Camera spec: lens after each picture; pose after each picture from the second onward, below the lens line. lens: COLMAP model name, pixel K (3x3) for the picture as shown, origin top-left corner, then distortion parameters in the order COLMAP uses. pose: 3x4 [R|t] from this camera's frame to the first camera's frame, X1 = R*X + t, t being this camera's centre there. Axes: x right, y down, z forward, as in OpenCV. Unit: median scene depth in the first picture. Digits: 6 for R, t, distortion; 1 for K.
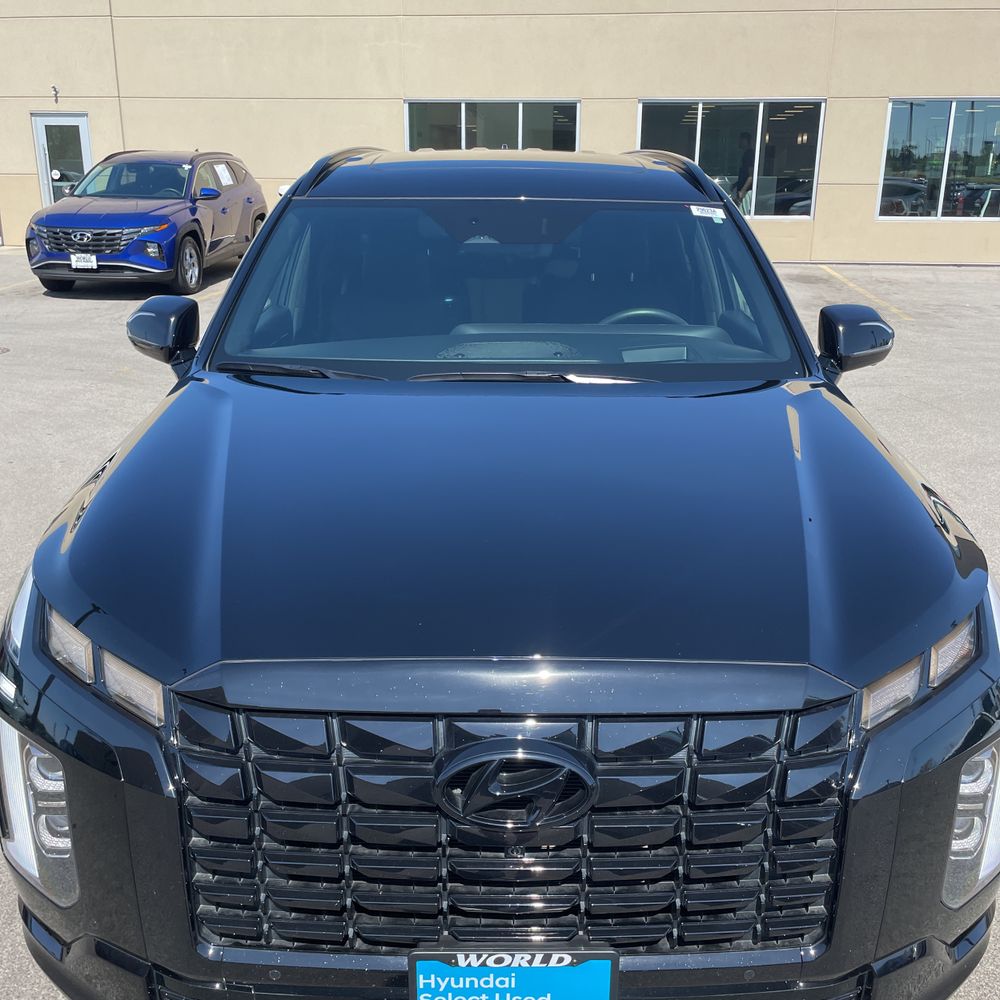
lens RADIAL K [[996.2, 0, 498.1], [0, 996.2, 477.3], [0, 0, 1]] dist [0.098512, -0.149035]
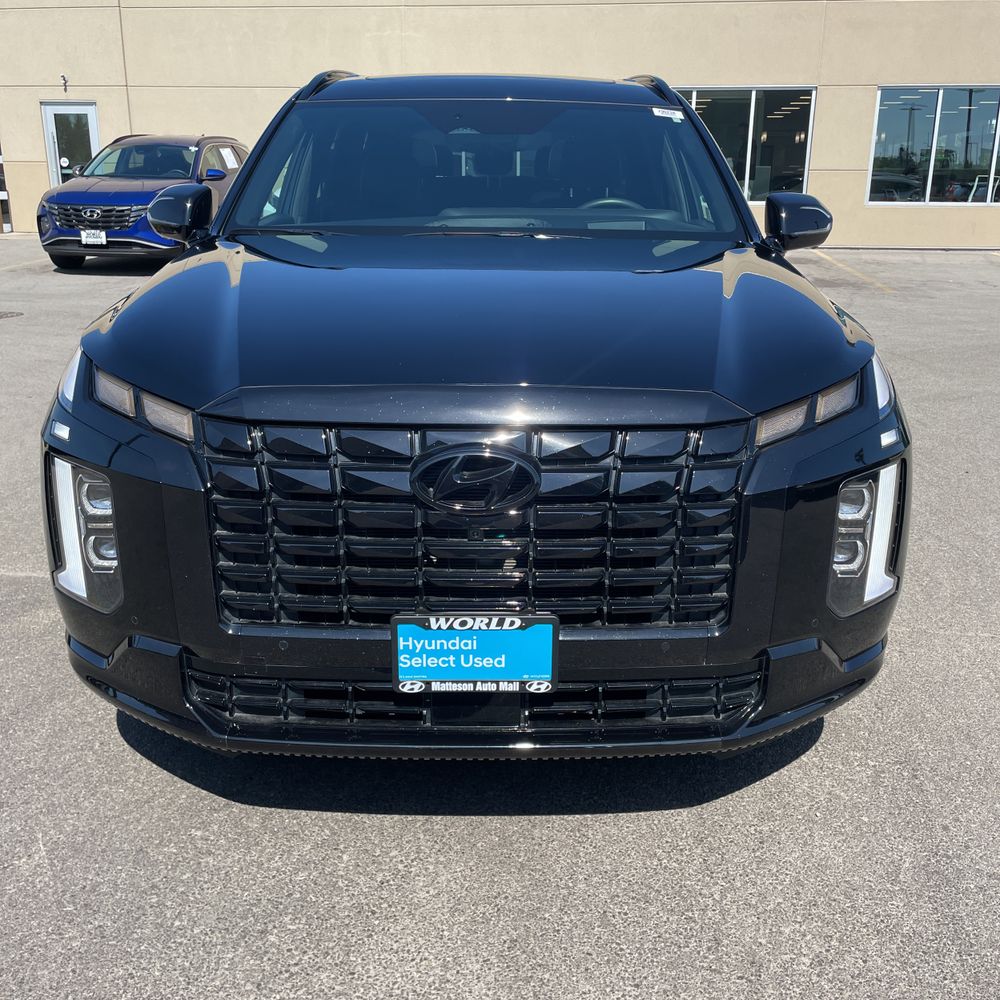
lens RADIAL K [[992.7, 0, 501.9], [0, 992.7, 473.1], [0, 0, 1]] dist [0.104015, -0.160868]
pose [[0.999999, 0.000606, 0.001247, 0.010755], [-0.000598, 0.999977, -0.006774, 0.068015], [-0.001251, 0.006773, 0.999976, -0.053913]]
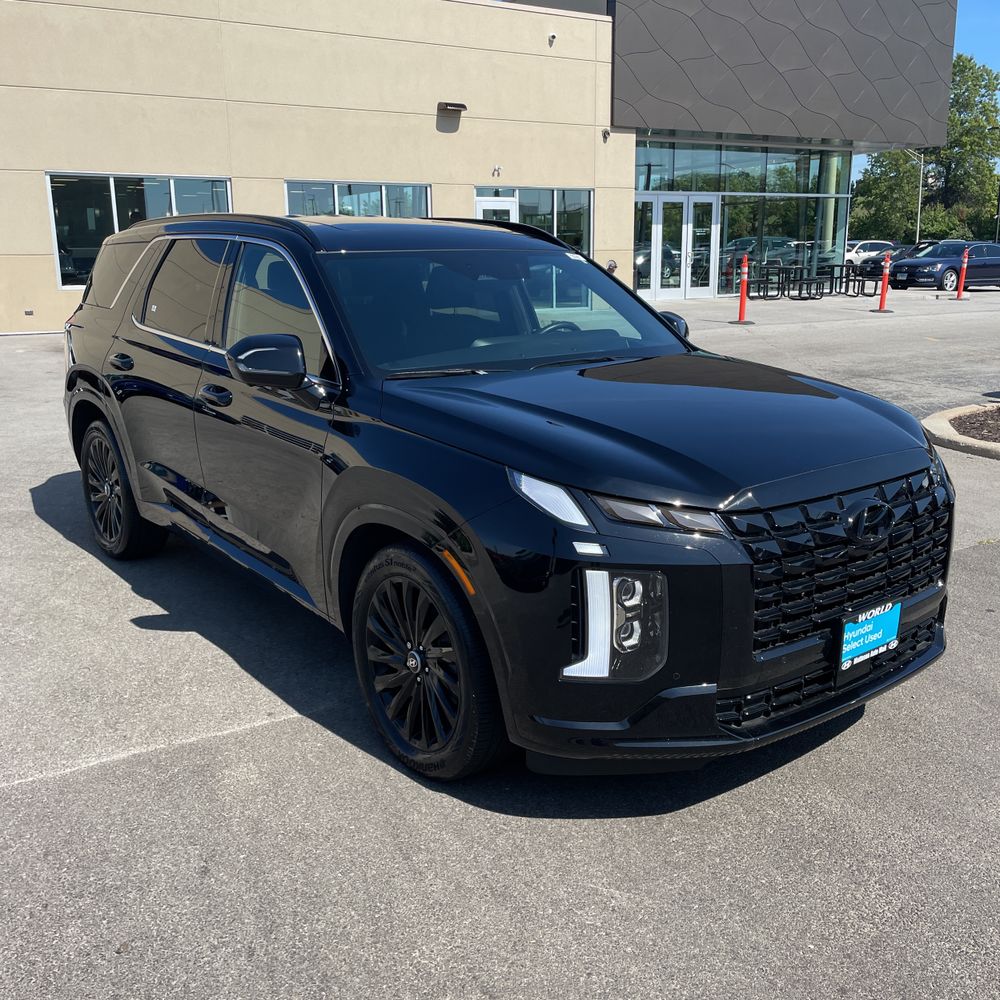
lens RADIAL K [[986.5, 0, 507.2], [0, 986.5, 473.2], [0, 0, 1]] dist [0.114748, -0.199762]
pose [[0.789292, -0.147141, 0.596128, -0.380991], [0.188746, 0.981997, -0.007520, 0.020196], [-0.584289, 0.118452, 0.802855, -0.041098]]
